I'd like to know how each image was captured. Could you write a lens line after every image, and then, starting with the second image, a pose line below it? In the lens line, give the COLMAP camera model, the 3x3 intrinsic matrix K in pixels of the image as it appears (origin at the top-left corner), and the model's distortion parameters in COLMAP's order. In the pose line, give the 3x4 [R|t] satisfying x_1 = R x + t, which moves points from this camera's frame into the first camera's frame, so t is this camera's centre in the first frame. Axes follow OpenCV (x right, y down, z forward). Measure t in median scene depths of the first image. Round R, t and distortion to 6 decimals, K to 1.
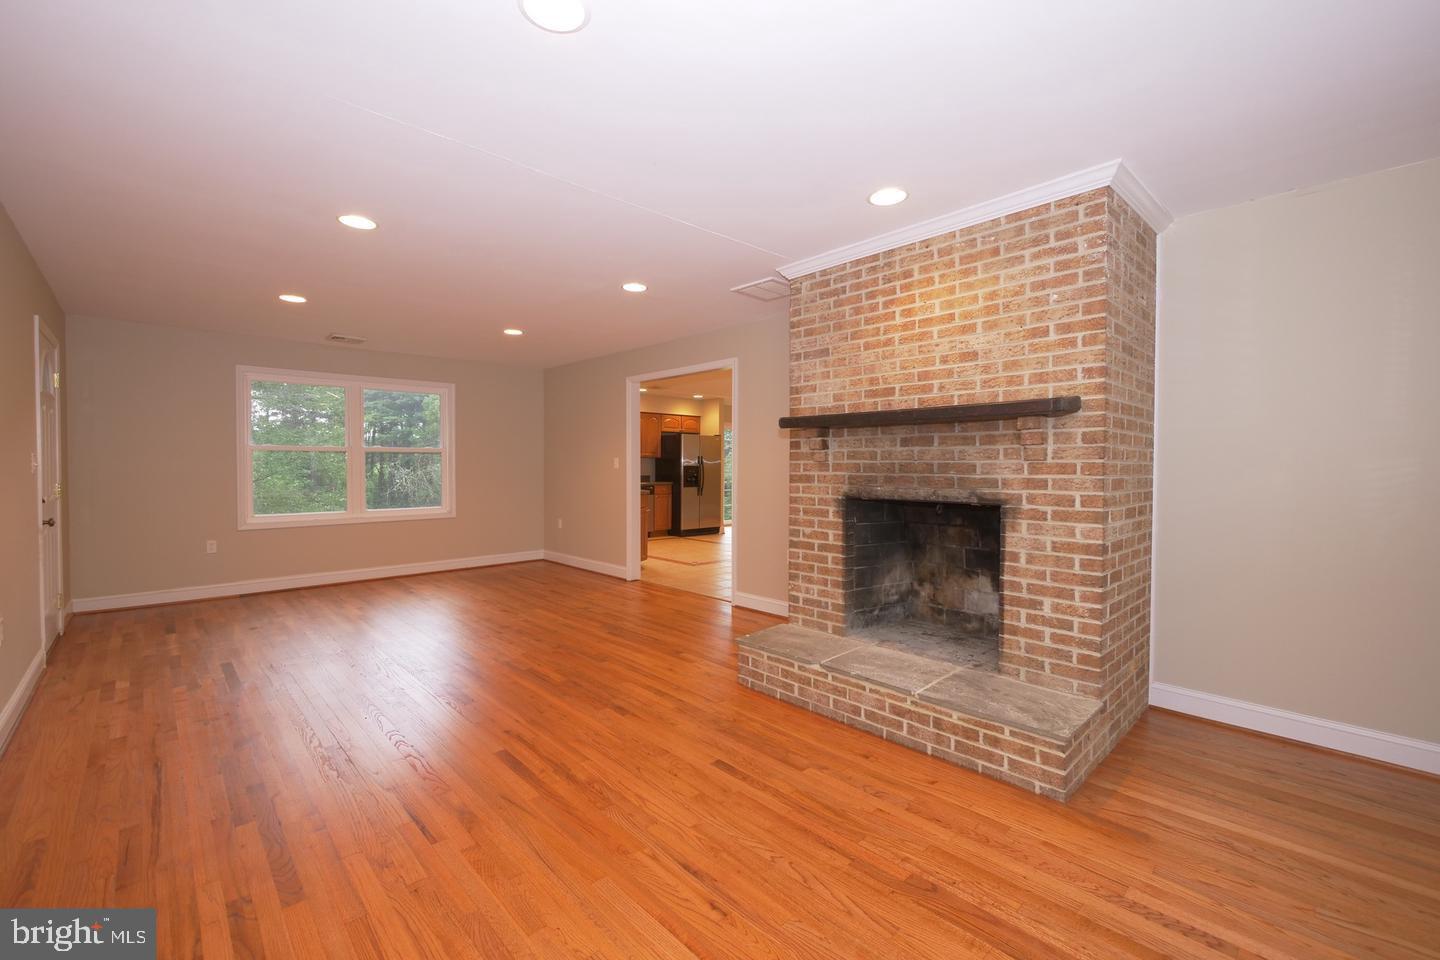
lens RADIAL K [[601.8, 0, 722.8], [0, 601.8, 472.4], [0, 0, 1]] dist [-0.004618, -0.000223]
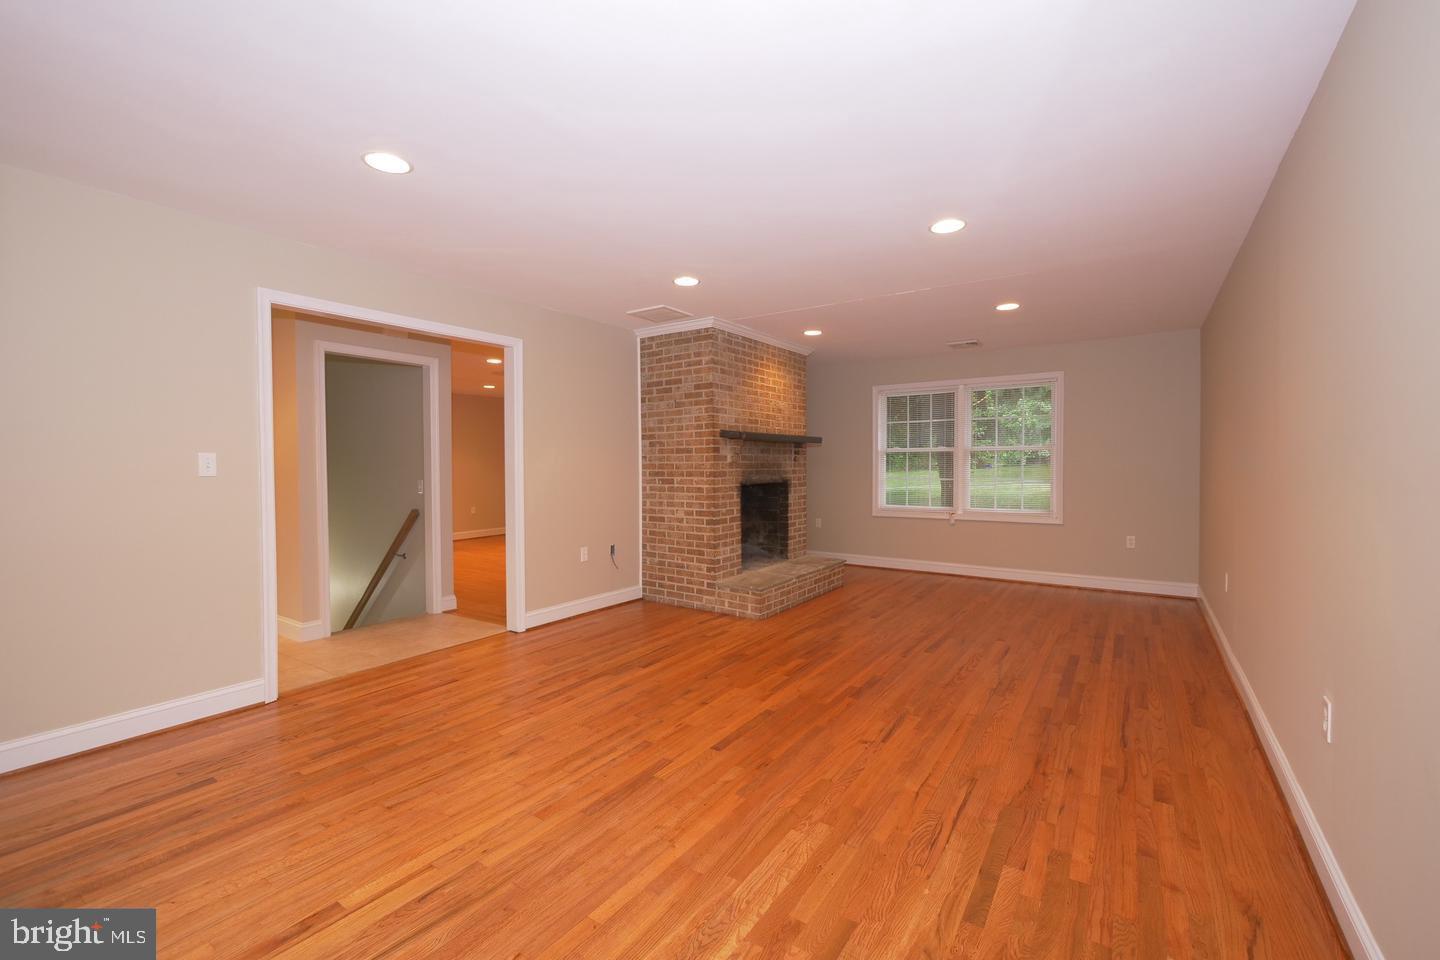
lens RADIAL K [[601.8, 0, 716.5], [0, 601.8, 473.3], [0, 0, 1]] dist [-0.004618, -0.000223]
pose [[-0.201540, -0.016685, 0.979338, -1.388060], [0.016583, 0.999653, 0.020444, -0.022858], [-0.979340, 0.020361, -0.201193, 1.447366]]
